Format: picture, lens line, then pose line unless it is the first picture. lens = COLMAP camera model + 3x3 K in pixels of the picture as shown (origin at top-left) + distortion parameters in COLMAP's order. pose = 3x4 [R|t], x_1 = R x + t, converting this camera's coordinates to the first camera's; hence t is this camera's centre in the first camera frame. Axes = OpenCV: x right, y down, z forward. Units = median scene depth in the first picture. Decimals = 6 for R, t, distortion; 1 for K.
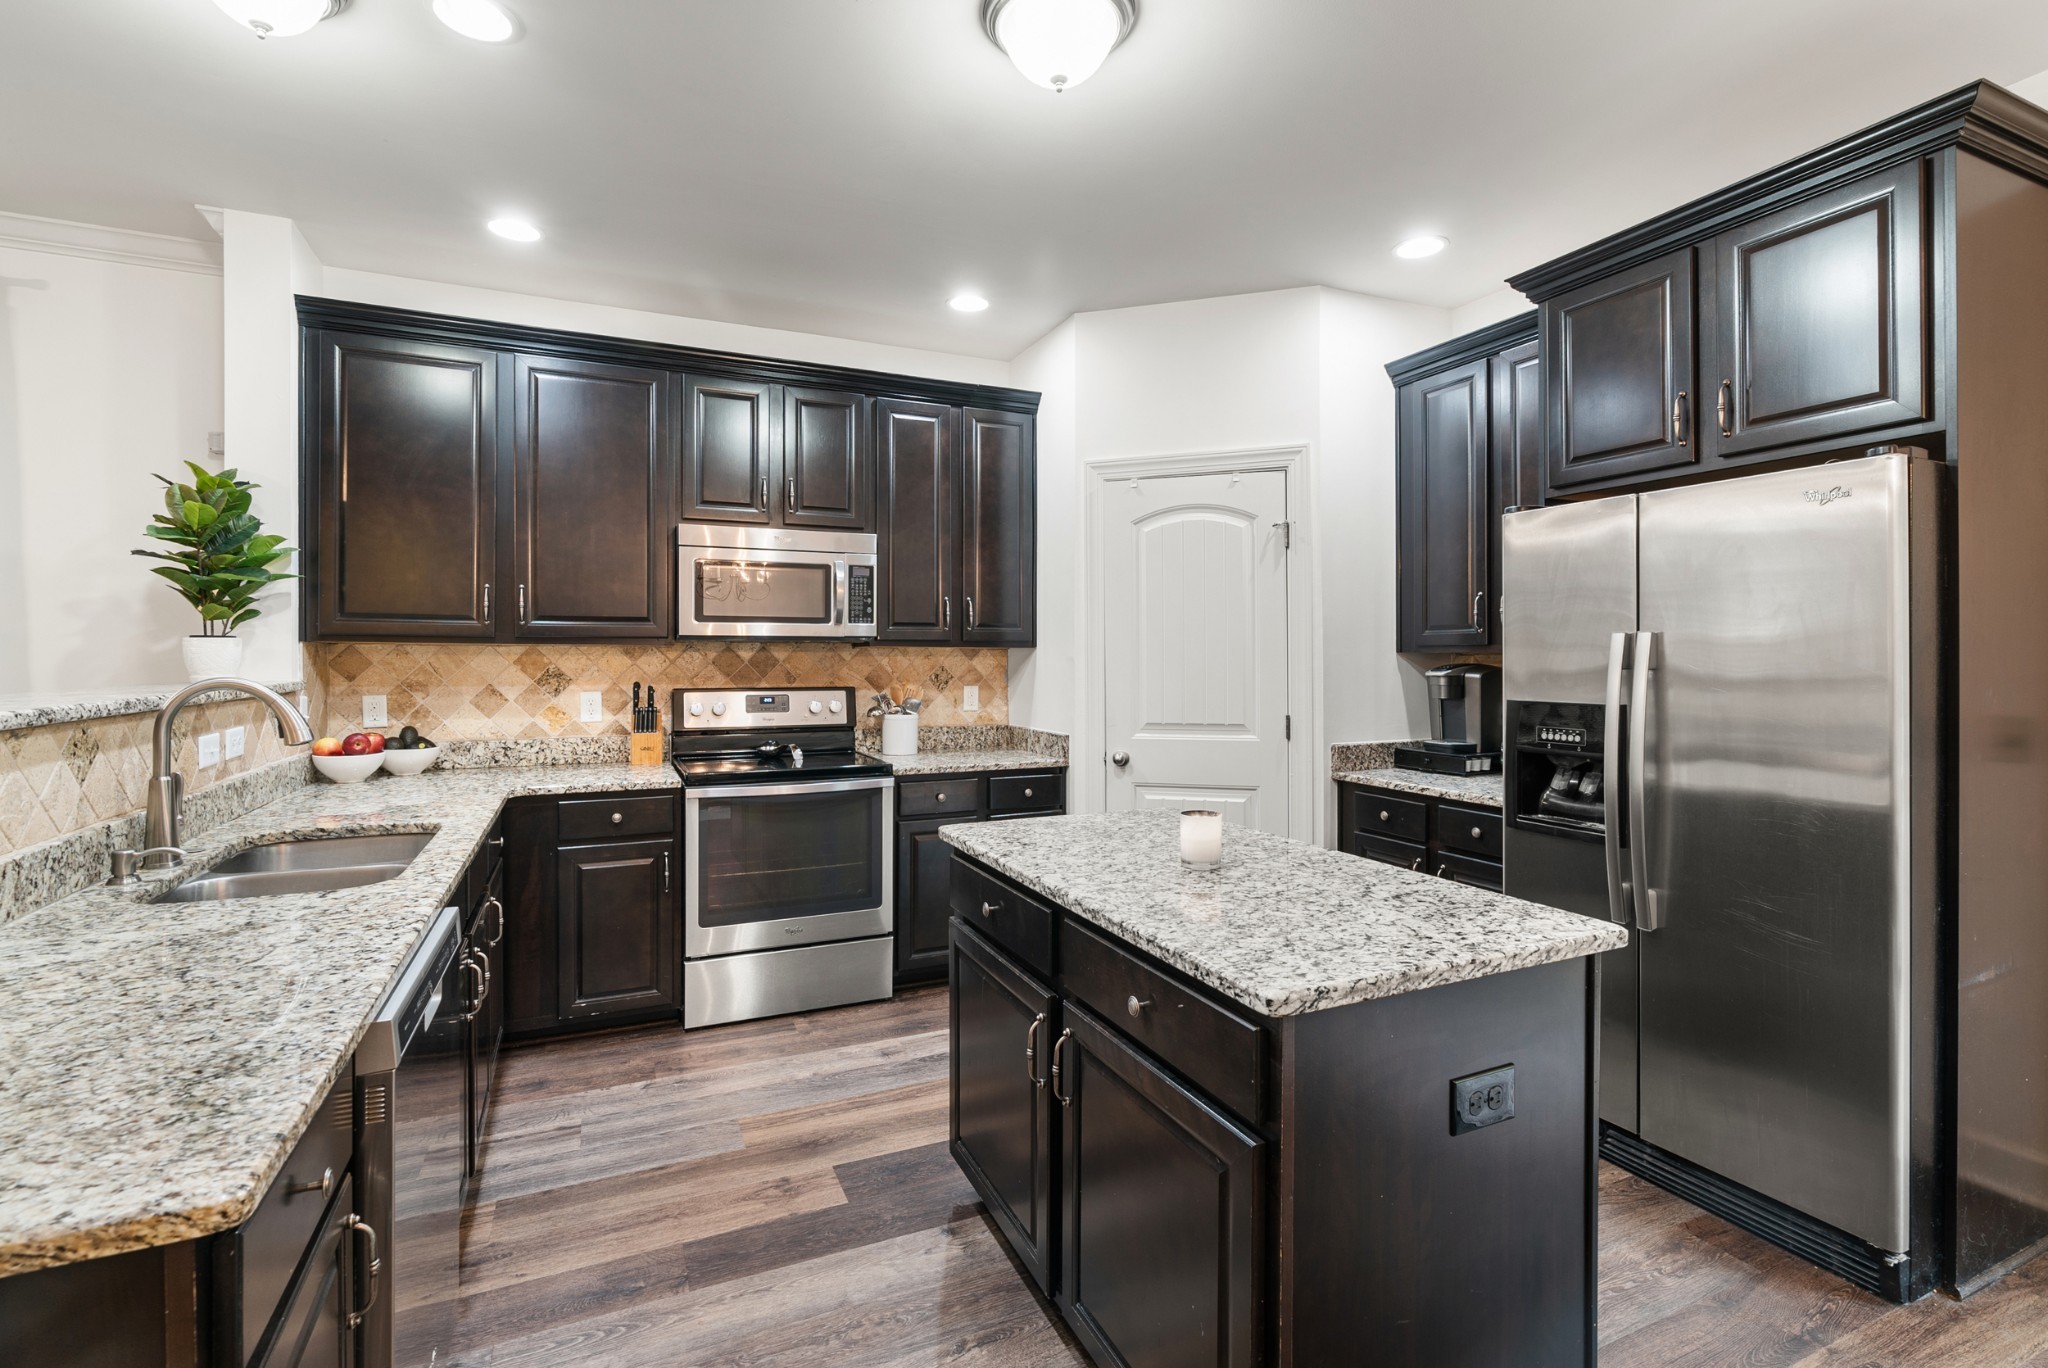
lens RADIAL K [[935.6, 0, 1022.2], [0, 935.6, 656.9], [0, 0, 1]] dist [-0.004930, 0.000506]
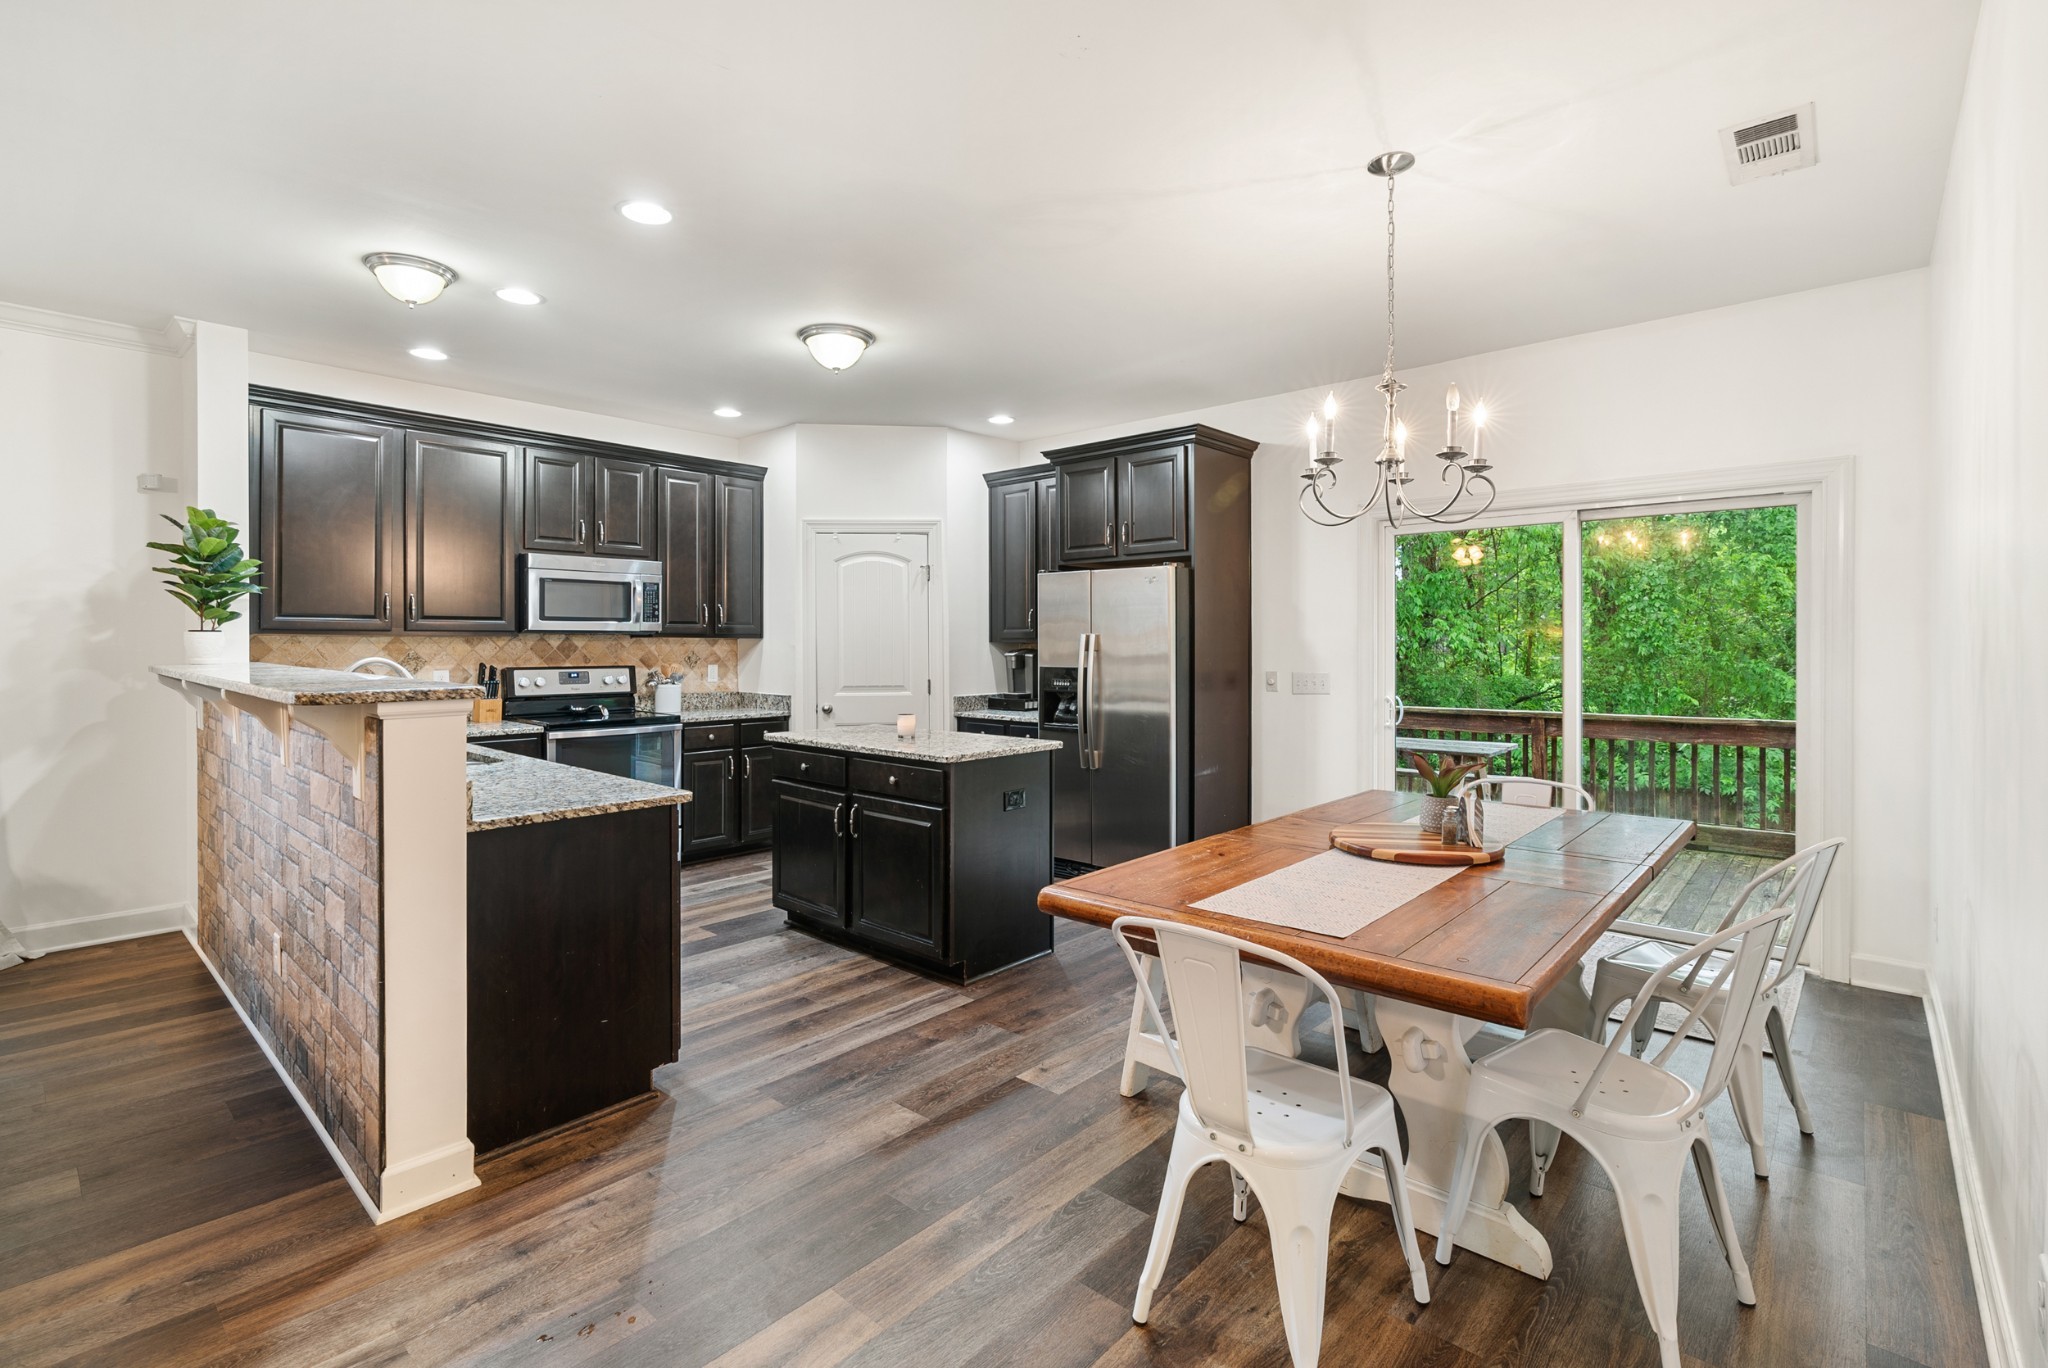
lens RADIAL K [[935.6, 0, 1022.2], [0, 935.6, 656.9], [0, 0, 1]] dist [-0.004930, 0.000506]
pose [[0.916853, -0.005543, 0.399185, -0.241831], [-0.000828, 0.999875, 0.015787, -0.004998], [-0.399223, -0.014805, 0.916734, -0.631165]]
